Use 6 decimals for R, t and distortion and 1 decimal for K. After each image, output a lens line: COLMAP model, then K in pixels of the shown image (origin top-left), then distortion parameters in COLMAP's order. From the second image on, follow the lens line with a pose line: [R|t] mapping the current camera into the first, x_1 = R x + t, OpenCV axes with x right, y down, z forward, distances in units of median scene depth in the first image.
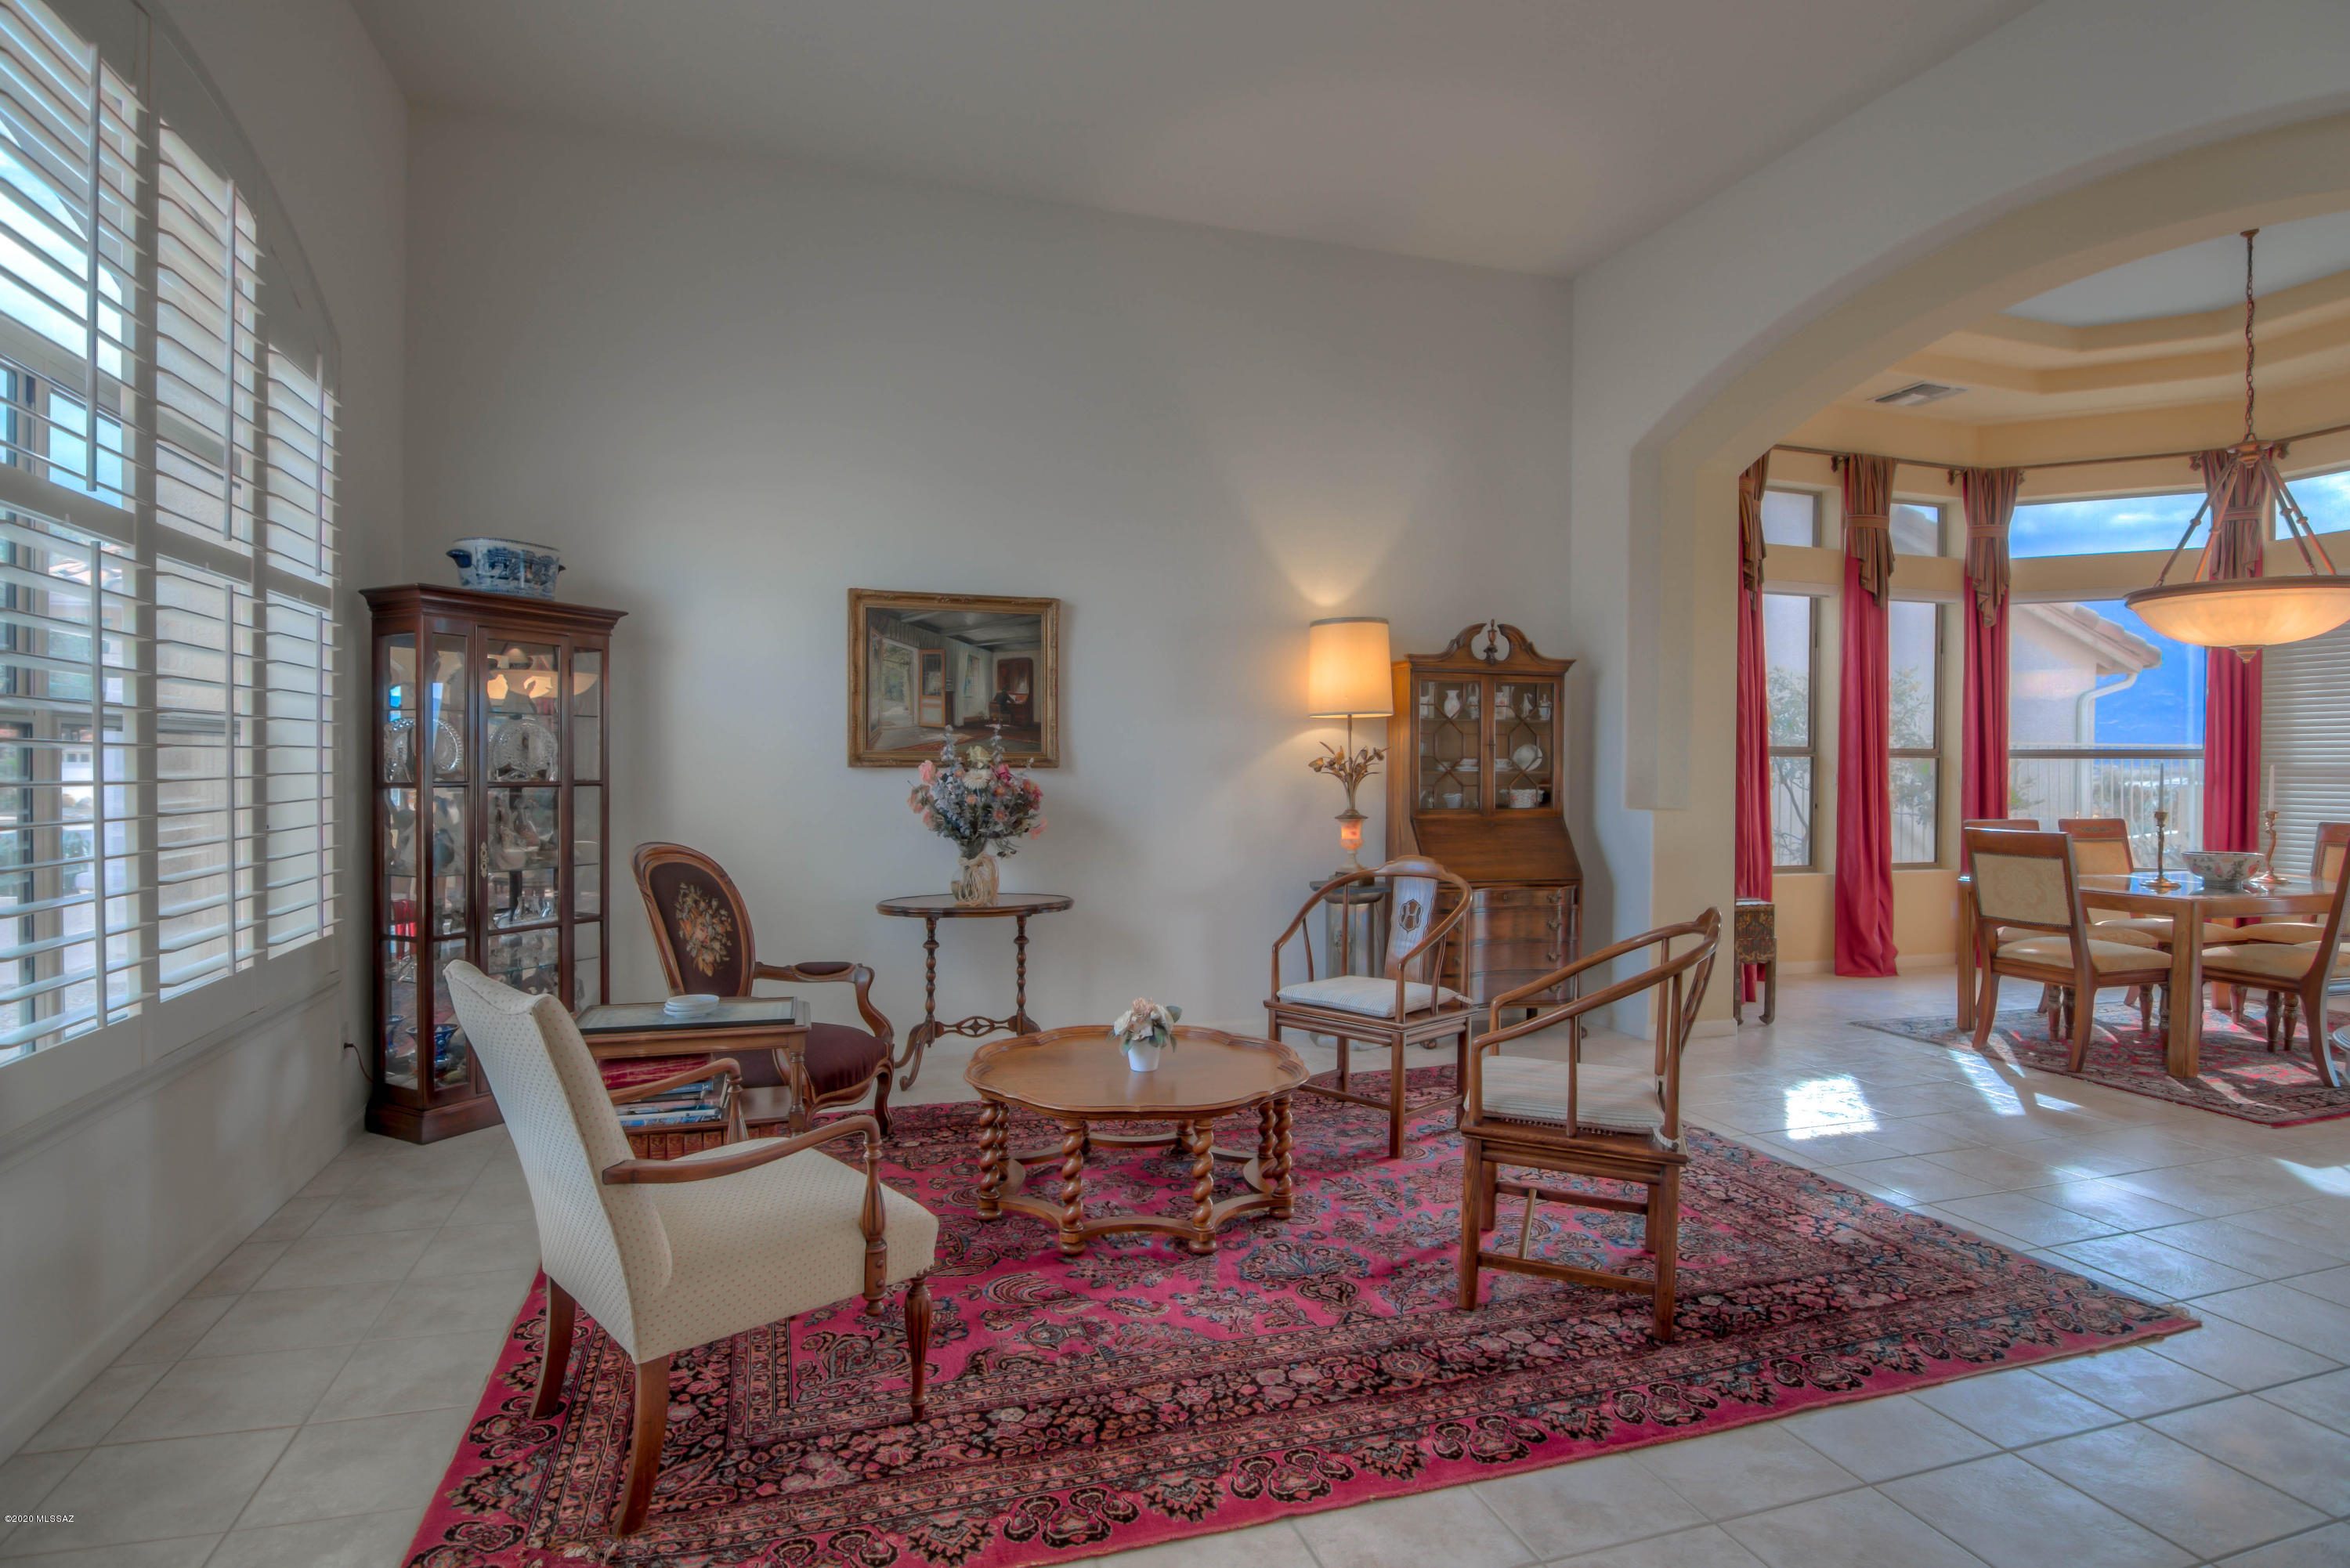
lens RADIAL K [[1197.8, 0, 1157.5], [0, 1197.8, 777.0], [0, 0, 1]] dist [-0.002617, -0.010412]
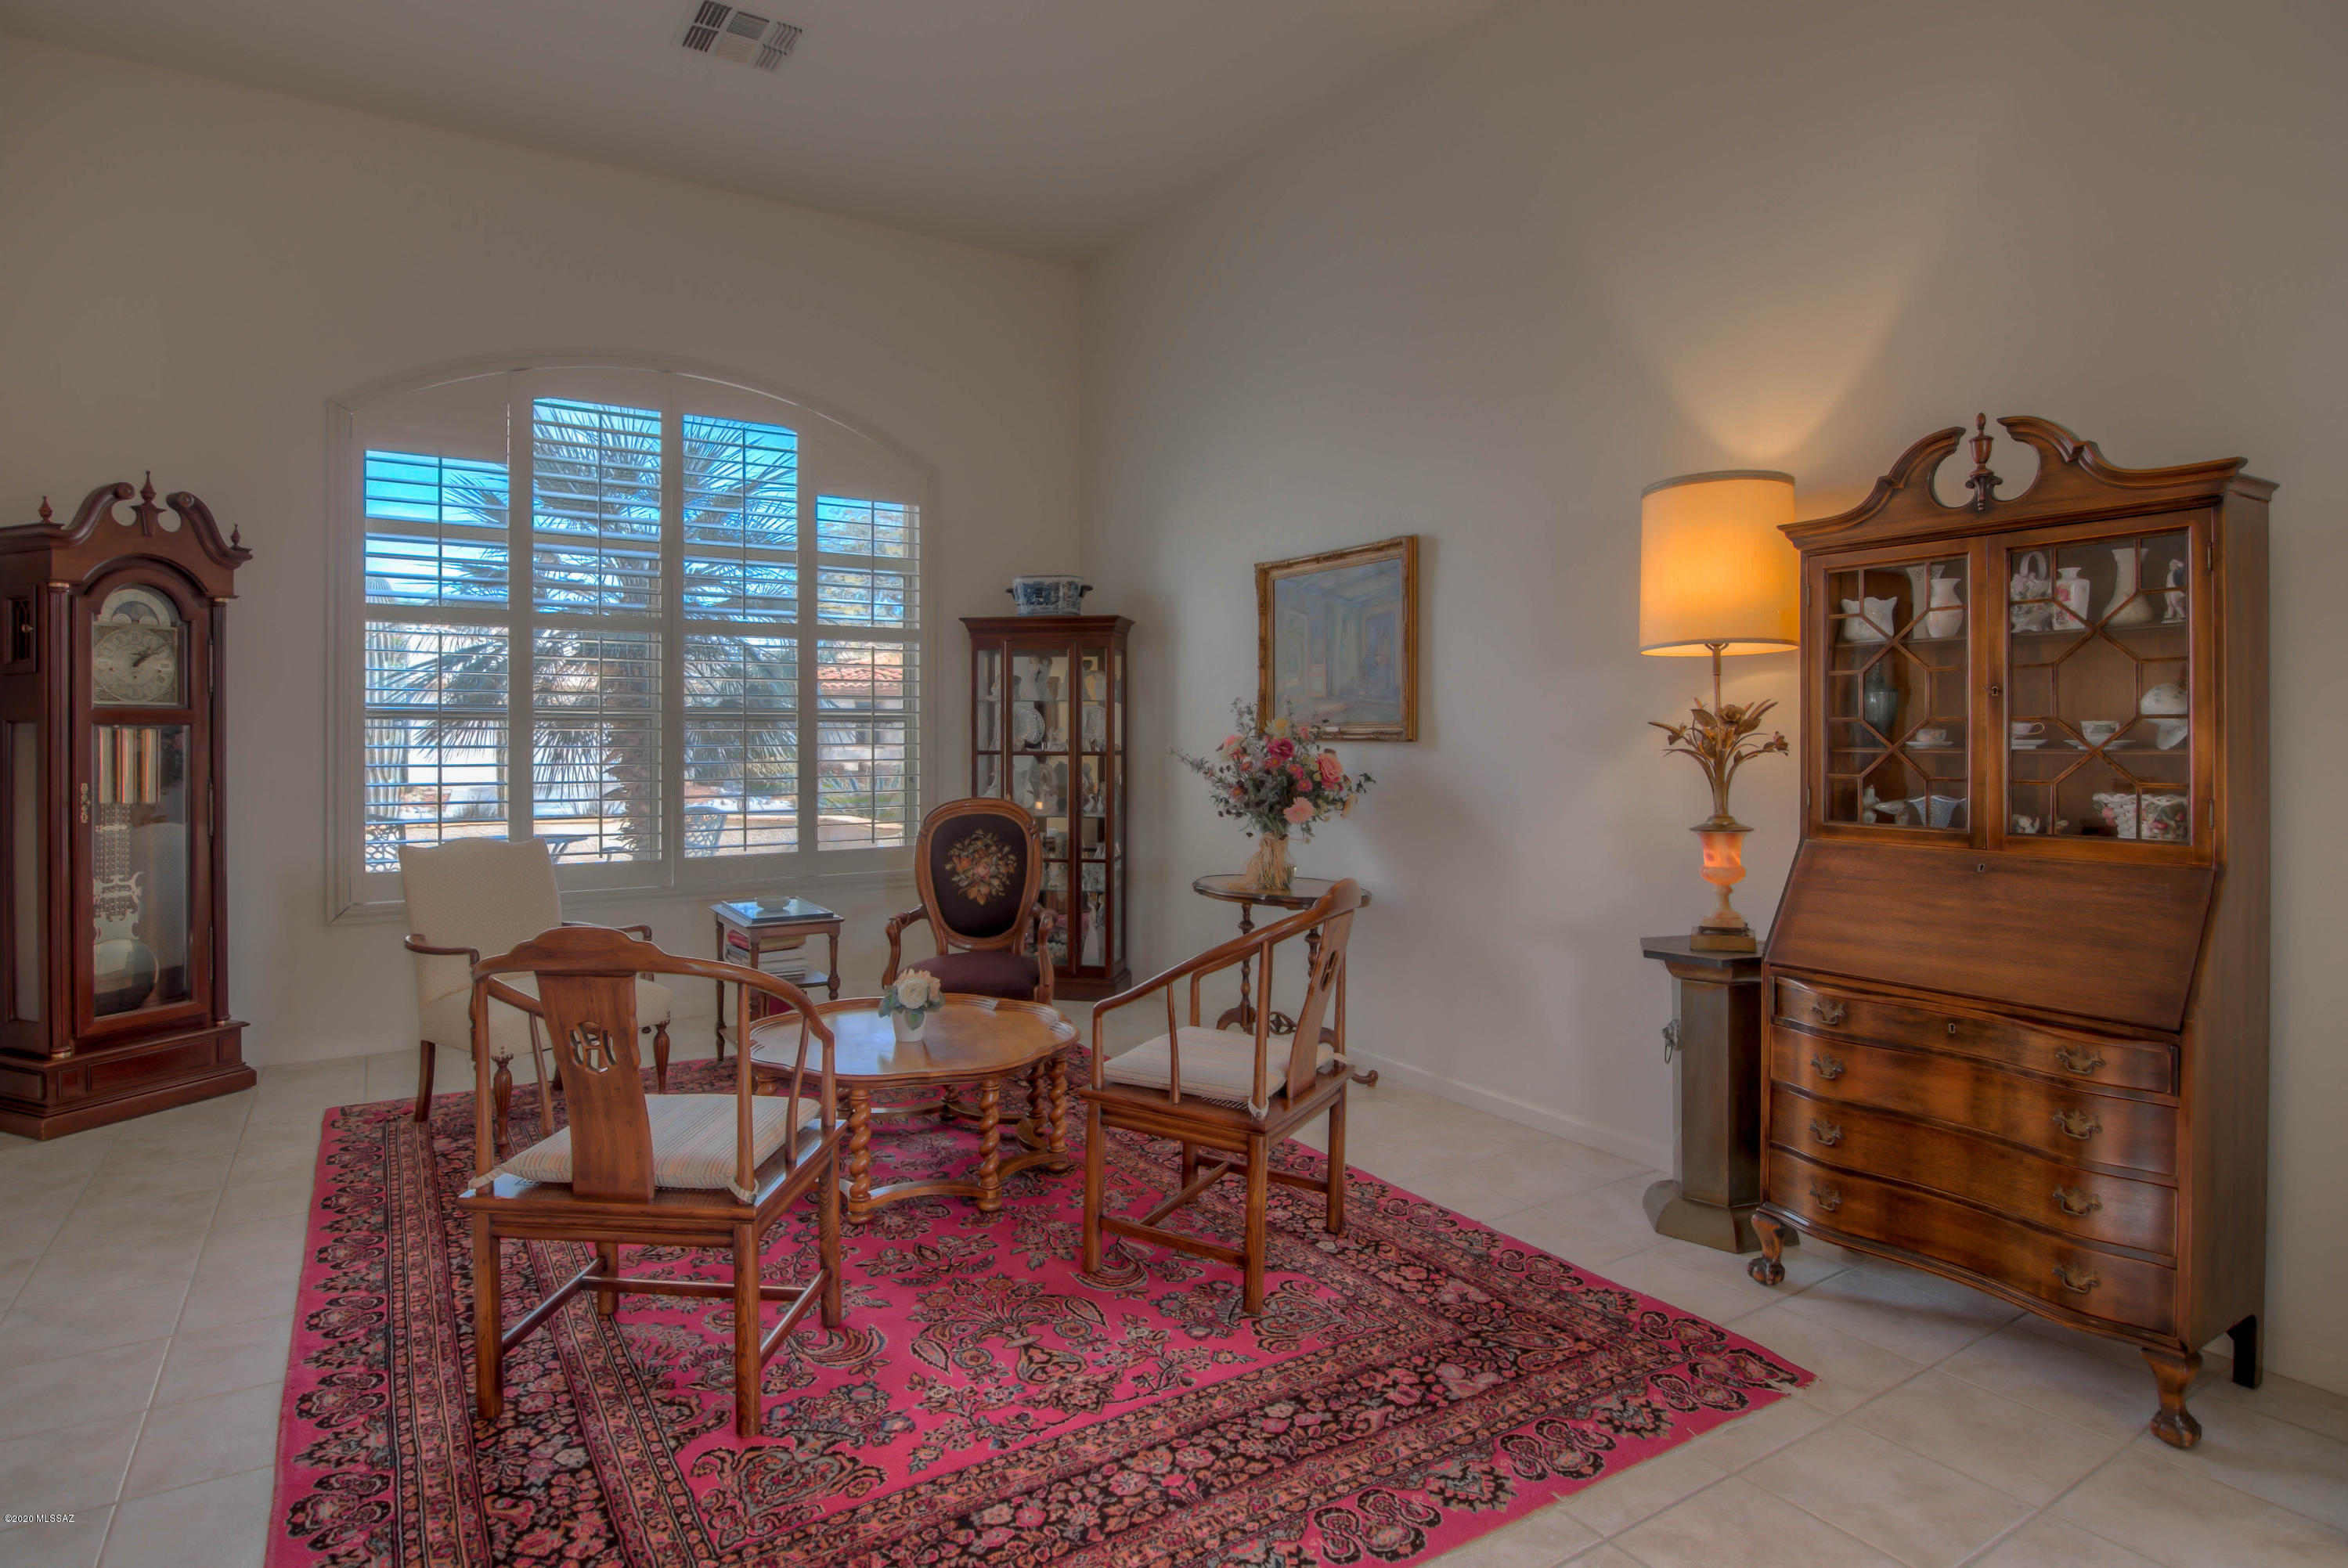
lens RADIAL K [[1196.8, 0, 1087.3], [0, 1196.8, 752.6], [0, 0, 1]] dist [-0.002617, -0.010412]
pose [[0.249038, 0.008797, -0.968454, 0.679521], [-0.009682, 0.999931, 0.006594, -0.003654], [0.968445, 0.007734, 0.249107, 0.607683]]
